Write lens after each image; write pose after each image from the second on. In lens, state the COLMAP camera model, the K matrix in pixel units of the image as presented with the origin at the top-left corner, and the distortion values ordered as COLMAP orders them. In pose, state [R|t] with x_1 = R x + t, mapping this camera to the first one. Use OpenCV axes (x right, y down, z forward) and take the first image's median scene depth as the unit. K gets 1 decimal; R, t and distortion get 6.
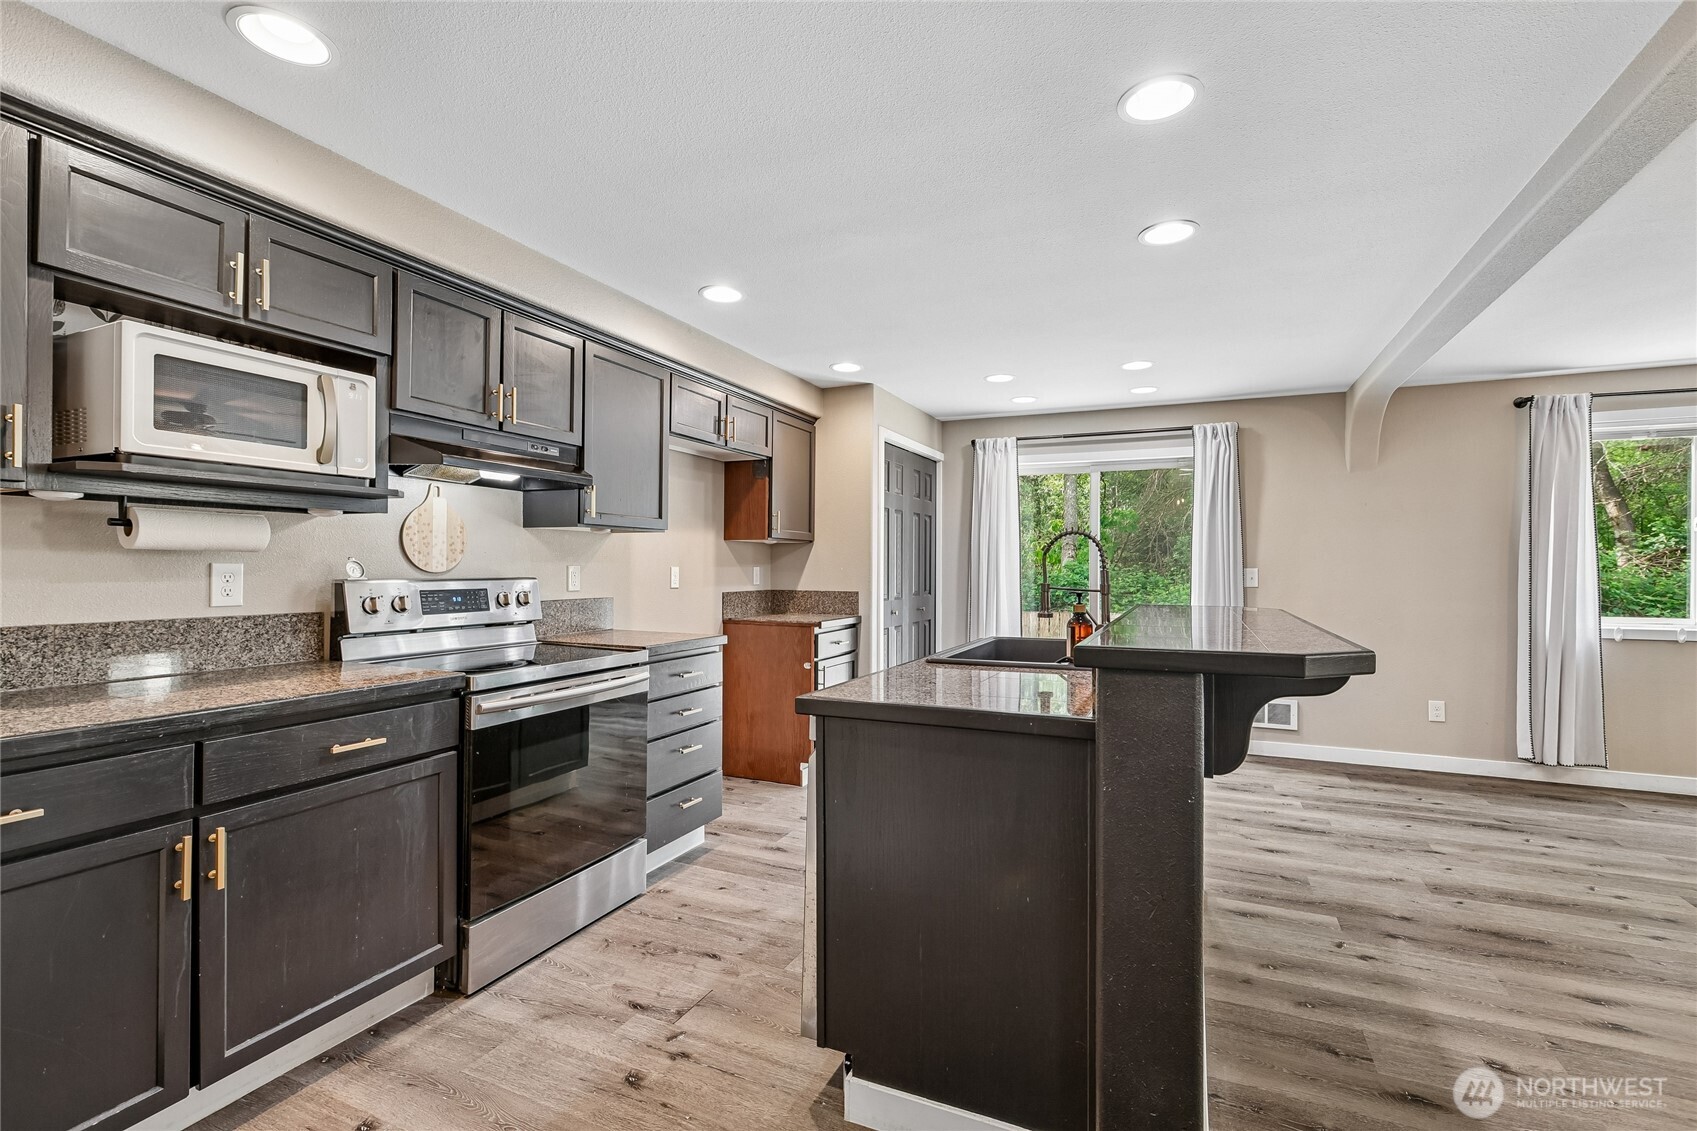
lens RADIAL K [[753.6, 0, 857.9], [0, 753.6, 563.3], [0, 0, 1]] dist [-0.002481, -0.000854]
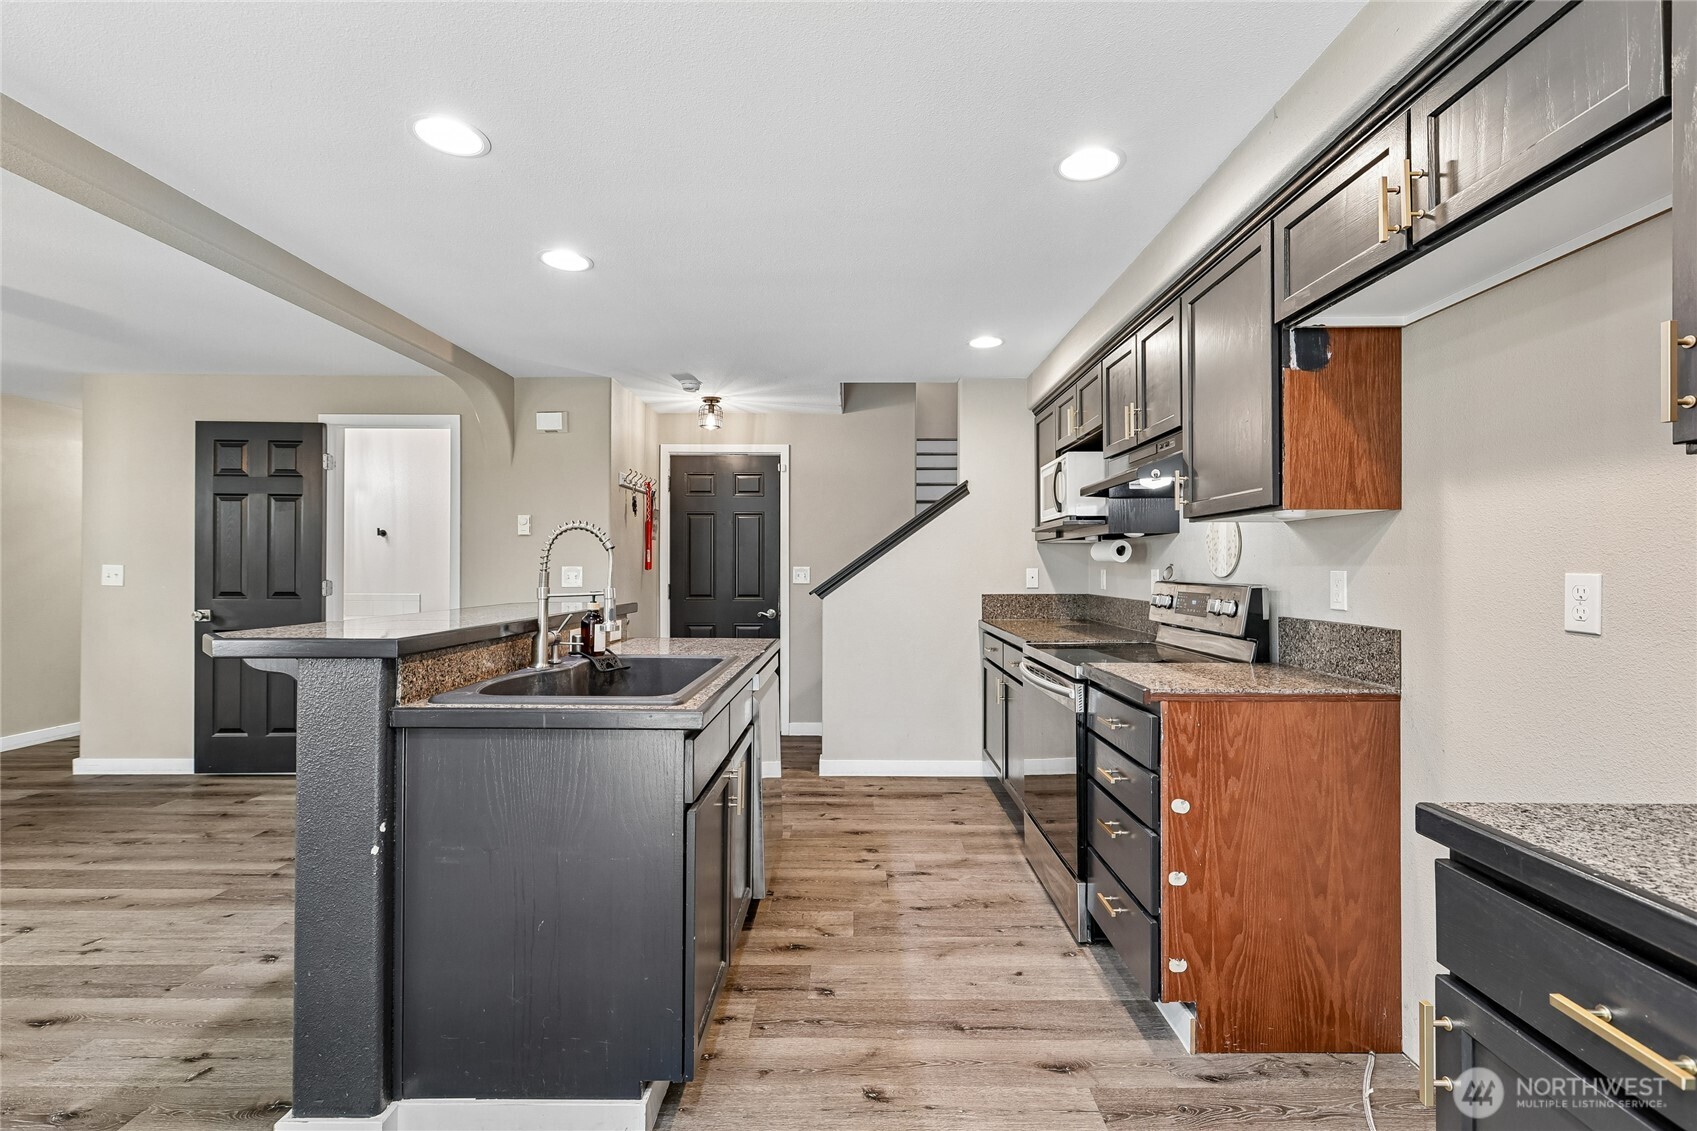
lens RADIAL K [[753.6, 0, 859.2], [0, 753.6, 562.3], [0, 0, 1]] dist [-0.002481, -0.000854]
pose [[-0.910736, -0.008261, -0.412907, 0.348231], [-0.003397, 0.999916, -0.012514, 0.008784], [0.412976, -0.009994, -0.910687, 1.893184]]
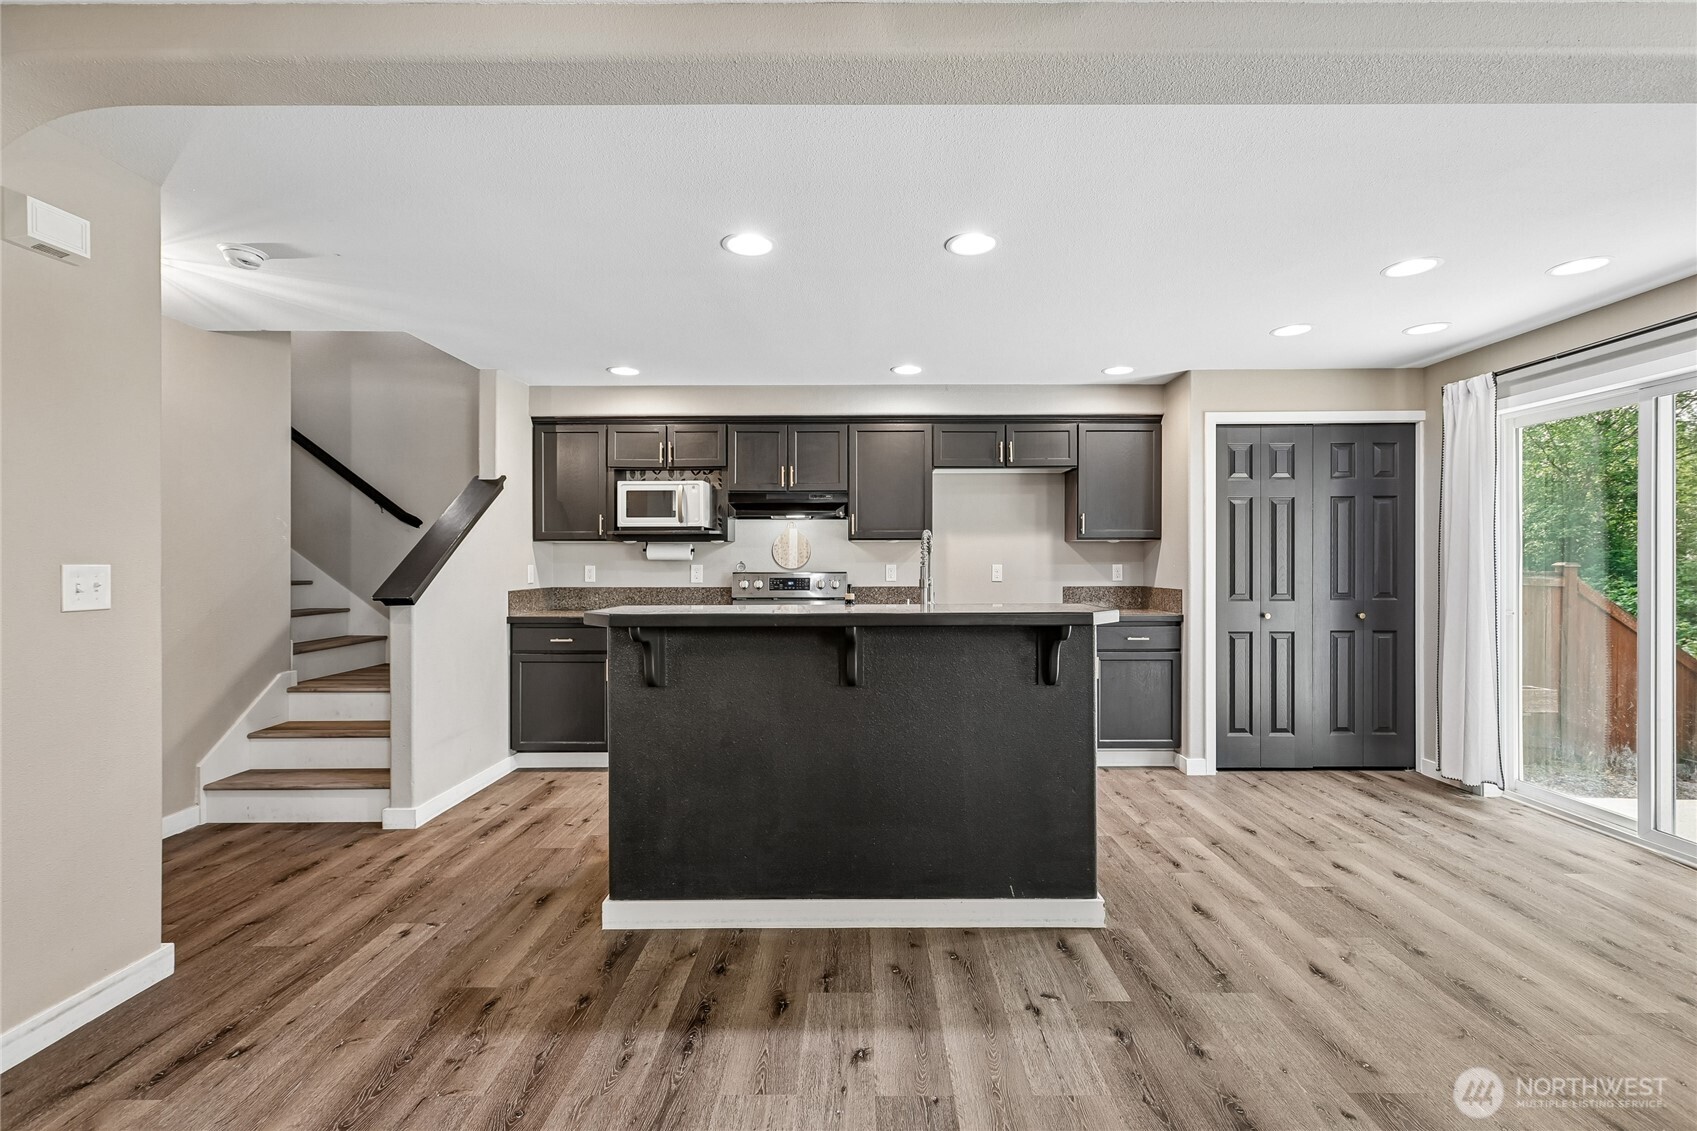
lens RADIAL K [[753.6, 0, 856.1], [0, 753.6, 564.7], [0, 0, 1]] dist [-0.002481, -0.000854]
pose [[0.405370, -0.001112, -0.914152, 1.314319], [0.008557, 0.999960, 0.002578, -0.000766], [0.914113, -0.008868, 0.405363, 0.429216]]
